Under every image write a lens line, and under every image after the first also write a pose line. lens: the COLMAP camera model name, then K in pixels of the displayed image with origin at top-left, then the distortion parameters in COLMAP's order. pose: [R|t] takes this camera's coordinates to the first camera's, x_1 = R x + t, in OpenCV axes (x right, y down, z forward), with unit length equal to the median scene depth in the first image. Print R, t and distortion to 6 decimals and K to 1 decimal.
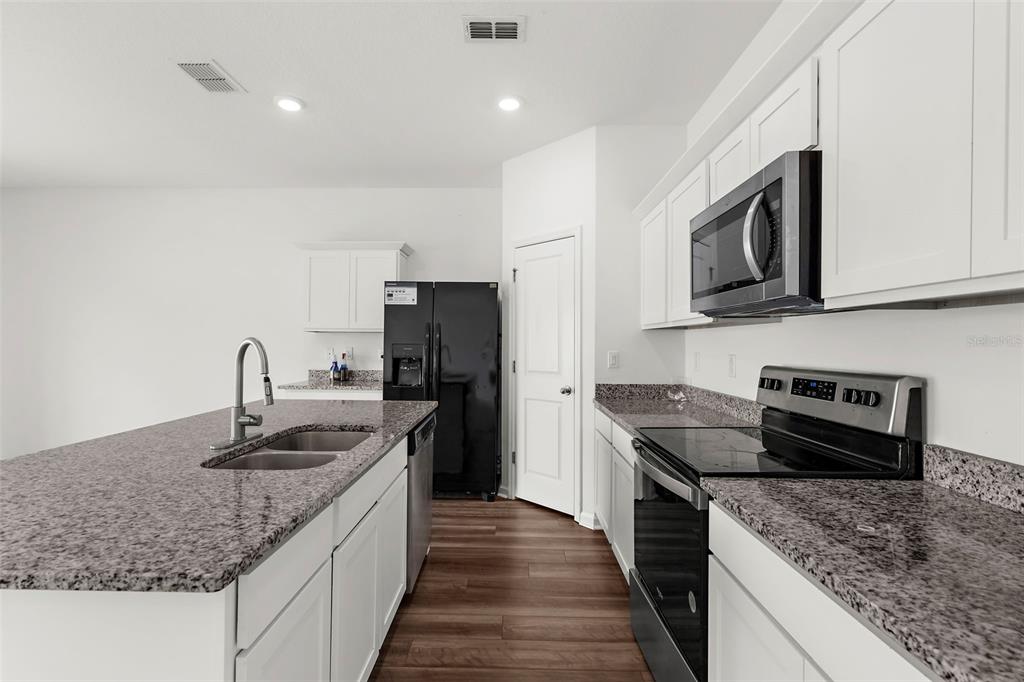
lens RADIAL K [[471.5, 0, 501.7], [0, 471.5, 340.1], [0, 0, 1]] dist [-0.002569, 0.000359]
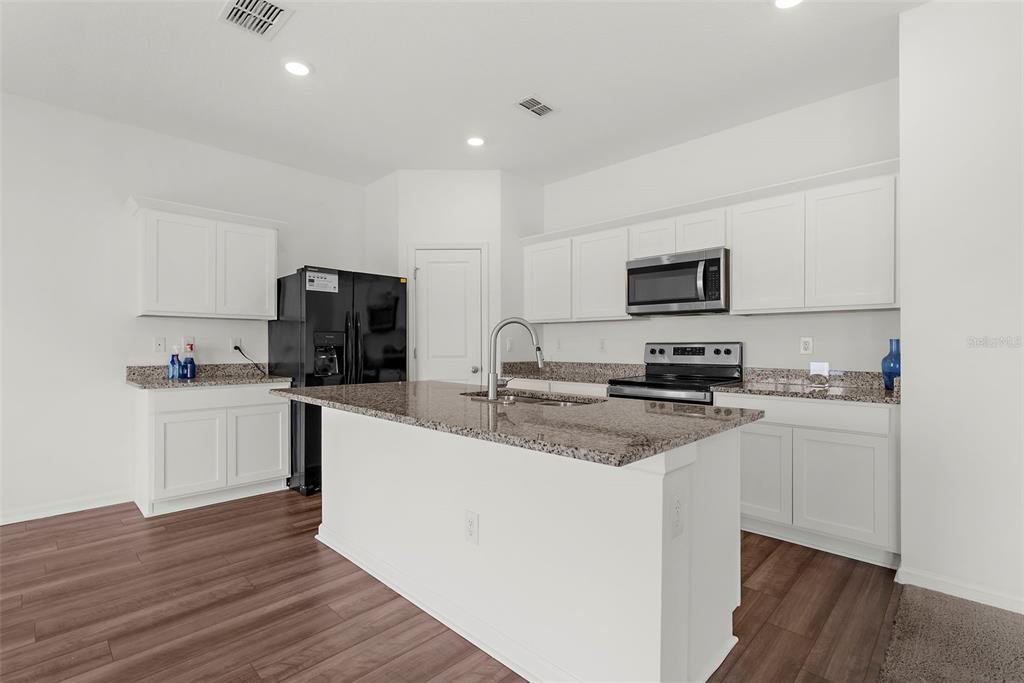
lens RADIAL K [[471.5, 0, 500.7], [0, 471.5, 343.9], [0, 0, 1]] dist [-0.002569, 0.000359]
pose [[0.693524, -0.003112, 0.720427, -0.756733], [-0.002822, 0.999971, 0.007036, 0.029288], [-0.720428, -0.006912, 0.693495, 0.064660]]
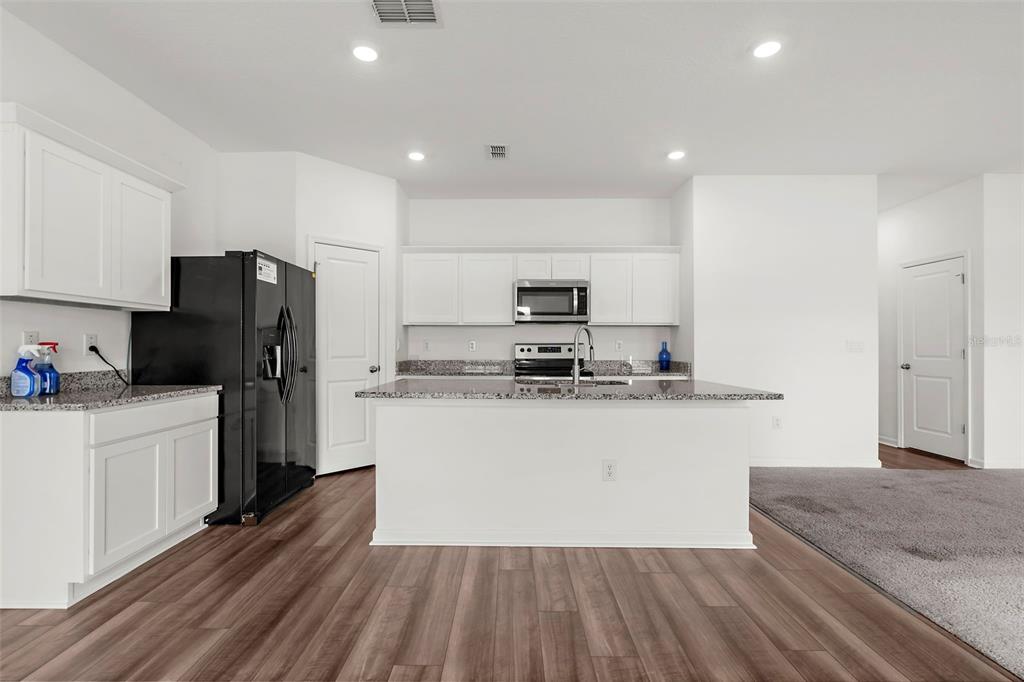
lens RADIAL K [[471.5, 0, 496.4], [0, 471.5, 343.7], [0, 0, 1]] dist [-0.002569, 0.000359]
pose [[0.003741, -0.000416, 0.999993, -1.194701], [-0.009214, 0.999957, 0.000451, 0.034276], [-0.999951, -0.009216, 0.003737, 0.676776]]
